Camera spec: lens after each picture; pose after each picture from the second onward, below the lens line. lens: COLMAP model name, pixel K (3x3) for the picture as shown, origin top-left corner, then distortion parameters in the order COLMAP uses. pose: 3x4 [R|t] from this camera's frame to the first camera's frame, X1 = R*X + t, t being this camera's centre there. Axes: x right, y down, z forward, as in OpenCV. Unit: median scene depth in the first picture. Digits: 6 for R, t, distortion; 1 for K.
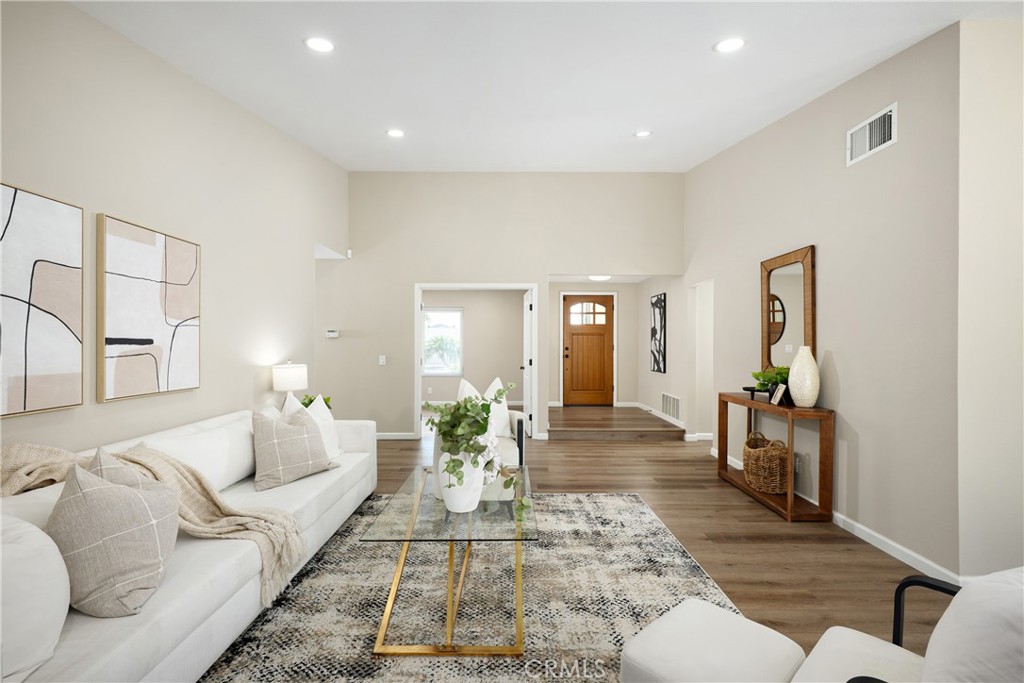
lens RADIAL K [[452.2, 0, 512.0], [0, 452.2, 341.5], [0, 0, 1]] dist [0.000284, -0.000013]
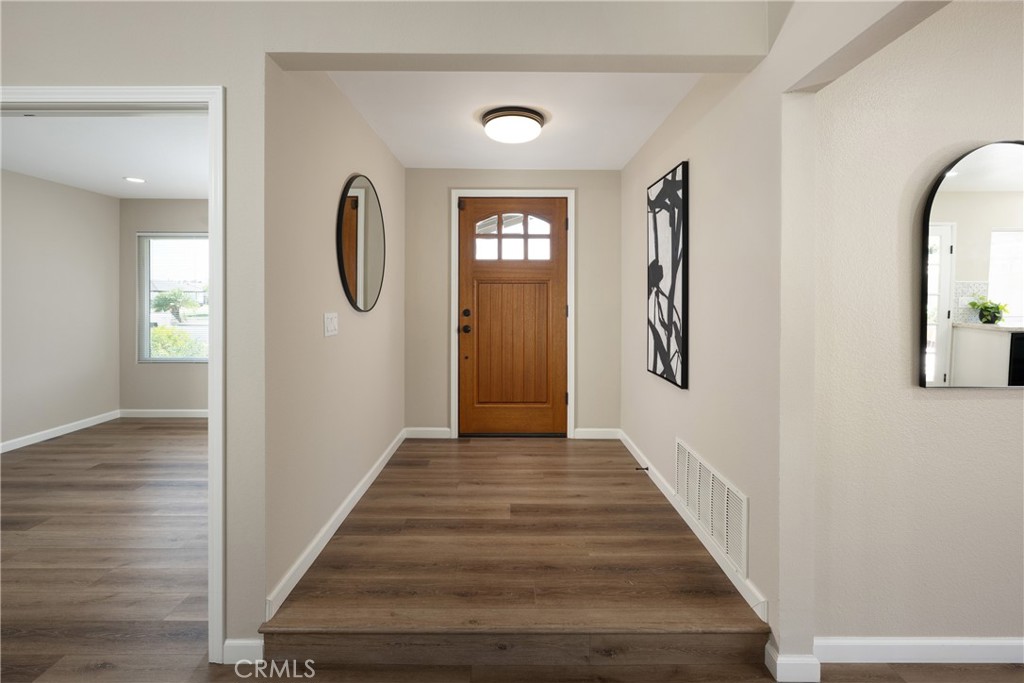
lens RADIAL K [[448.7, 0, 511.5], [0, 448.7, 295.5], [0, 0, 1]] dist [0.002437, 0.000393]
pose [[0.999974, -0.000499, -0.007210, 0.171439], [0.000511, 0.999999, 0.001652, -0.002657], [0.007209, -0.001655, 0.999973, 0.543302]]
